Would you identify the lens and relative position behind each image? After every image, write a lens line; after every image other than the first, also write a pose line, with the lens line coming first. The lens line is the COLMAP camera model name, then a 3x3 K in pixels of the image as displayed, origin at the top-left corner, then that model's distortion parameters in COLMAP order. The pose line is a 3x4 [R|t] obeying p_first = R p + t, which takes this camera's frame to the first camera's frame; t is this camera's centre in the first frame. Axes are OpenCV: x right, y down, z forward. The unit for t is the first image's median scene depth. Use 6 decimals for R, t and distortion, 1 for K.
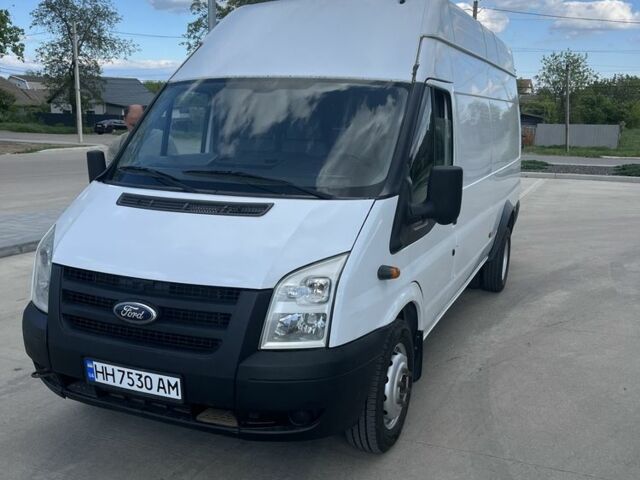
lens RADIAL K [[609.4, 0, 319.5], [0, 609.4, 235.9], [0, 0, 1]] dist [-0.011446, 0.000000]
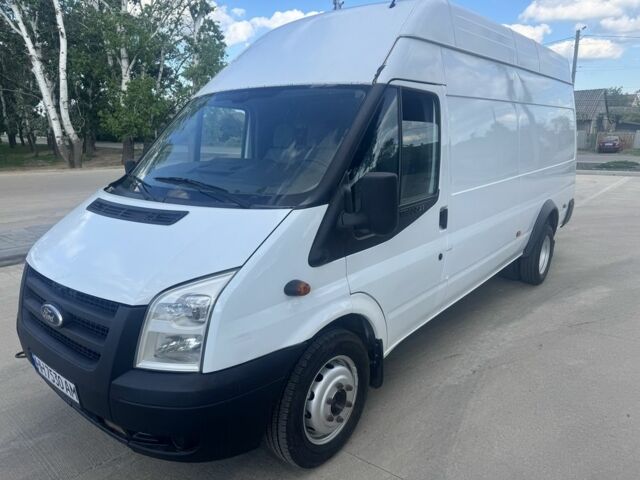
lens RADIAL K [[434.3, 0, 339.1], [0, 434.3, 231.7], [0, 0, 1]] dist [0.012901, -0.018461]
pose [[0.967284, 0.031103, -0.251782, 0.319777], [-0.022521, 0.999065, 0.036895, -0.049832], [0.252694, -0.030017, 0.967081, 0.361684]]
